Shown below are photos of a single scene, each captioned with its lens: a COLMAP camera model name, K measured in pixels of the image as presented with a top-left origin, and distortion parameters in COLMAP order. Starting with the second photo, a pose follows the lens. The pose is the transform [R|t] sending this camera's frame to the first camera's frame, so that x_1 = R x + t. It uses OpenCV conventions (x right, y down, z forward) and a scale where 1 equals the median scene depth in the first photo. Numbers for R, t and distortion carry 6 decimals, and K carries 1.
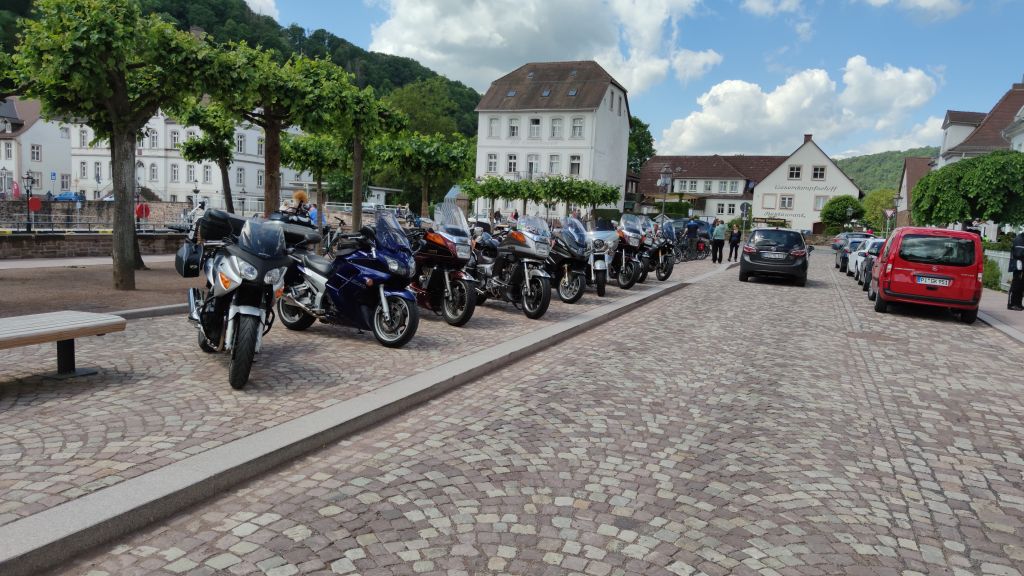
lens RADIAL K [[717.0, 0, 509.7], [0, 717.0, 293.4], [0, 0, 1]] dist [0.082831, -0.103936]
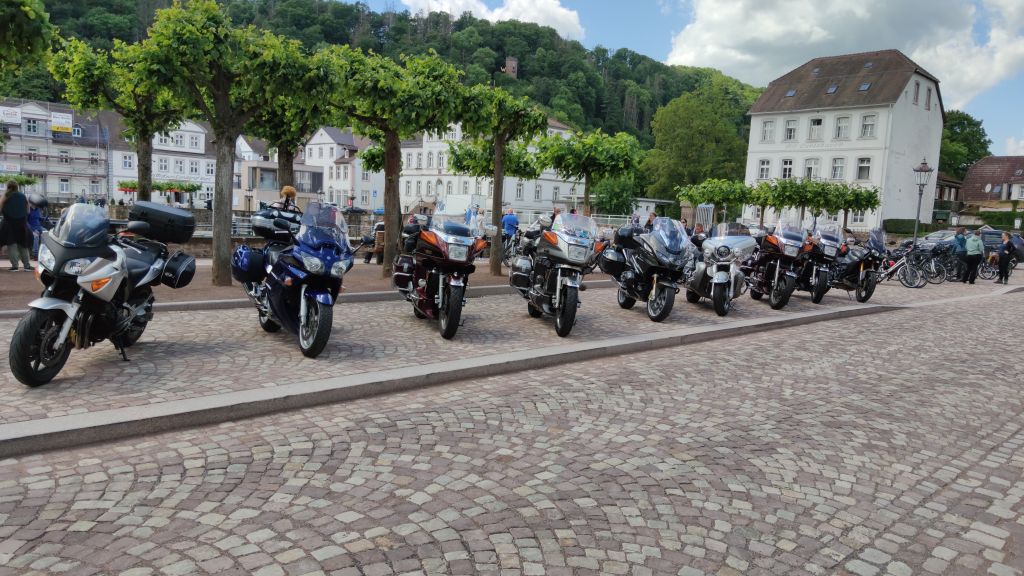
lens RADIAL K [[717.0, 0, 514.2], [0, 717.0, 289.1], [0, 0, 1]] dist [0.082831, -0.103936]
pose [[0.923200, 0.036392, -0.382594, 0.182779], [-0.045448, 0.998859, -0.014656, -0.002660], [0.381624, 0.030918, 0.923800, 0.124717]]
